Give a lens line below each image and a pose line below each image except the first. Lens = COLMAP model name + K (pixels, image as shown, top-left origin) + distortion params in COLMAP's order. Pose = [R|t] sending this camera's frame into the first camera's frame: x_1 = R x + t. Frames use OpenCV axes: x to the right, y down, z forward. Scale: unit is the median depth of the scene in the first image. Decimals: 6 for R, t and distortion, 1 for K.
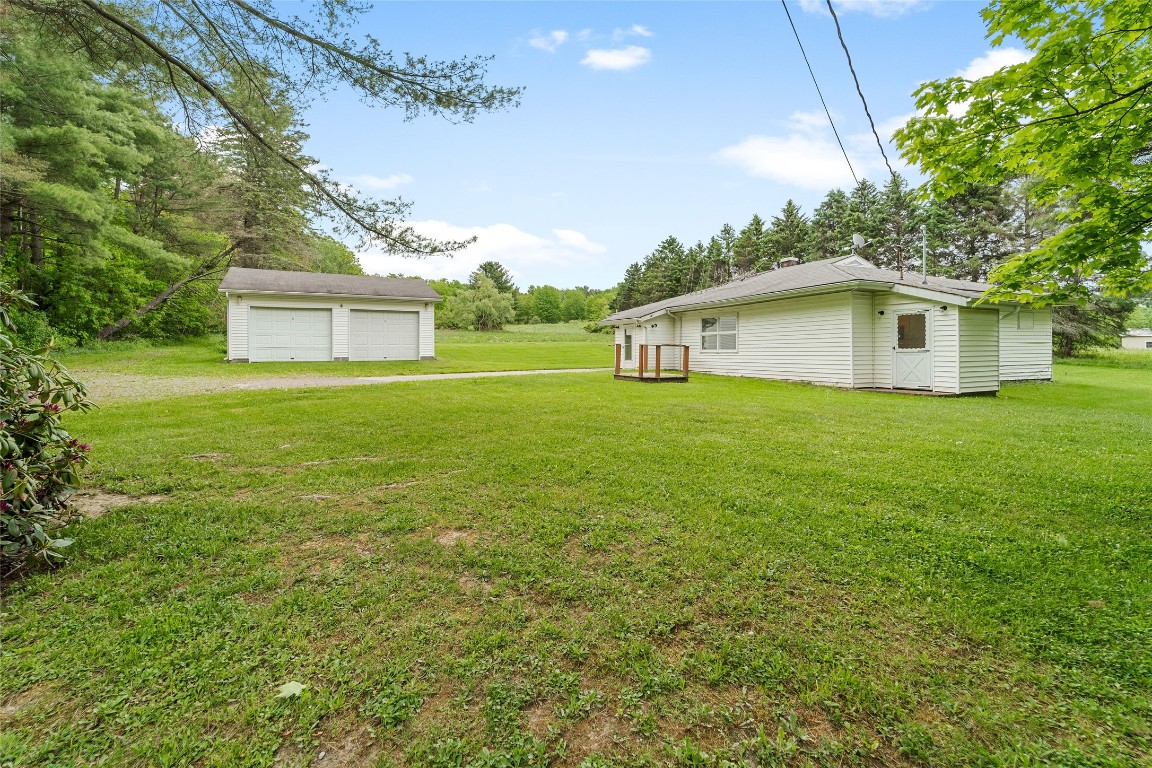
lens RADIAL K [[499.7, 0, 562.2], [0, 499.7, 350.8], [0, 0, 1]] dist [0.001068, 0.000063]
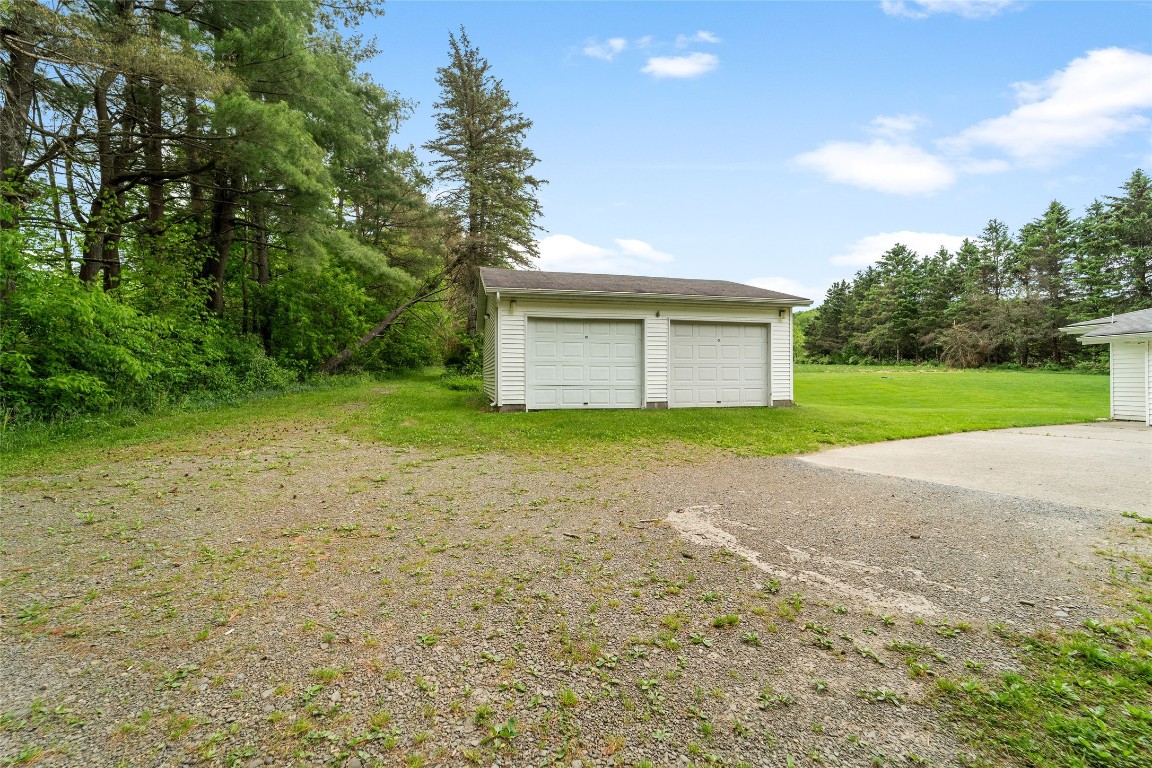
lens RADIAL K [[470.8, 0, 574.3], [0, 470.8, 379.0], [0, 0, 1]] dist [0.015287, -0.005984]
pose [[0.965822, -0.001095, -0.259202, -0.122063], [-0.000167, 0.999988, -0.004846, -0.003421], [0.259205, 0.004723, 0.965811, 0.133864]]
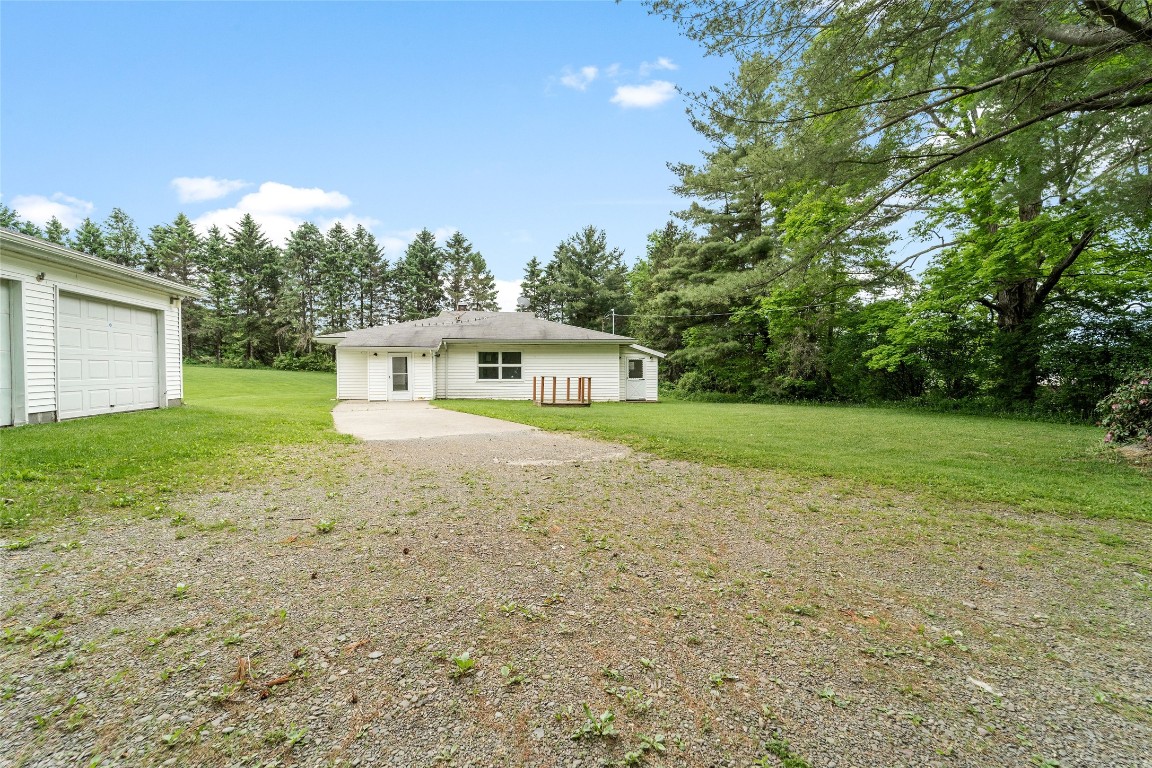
lens RADIAL K [[470.8, 0, 574.3], [0, 470.8, 379.0], [0, 0, 1]] dist [0.015287, -0.005984]
pose [[0.262056, -0.014274, 0.964947, -0.219035], [0.000616, 0.999893, 0.014623, -0.005457], [-0.965053, -0.003238, 0.262036, 0.157327]]
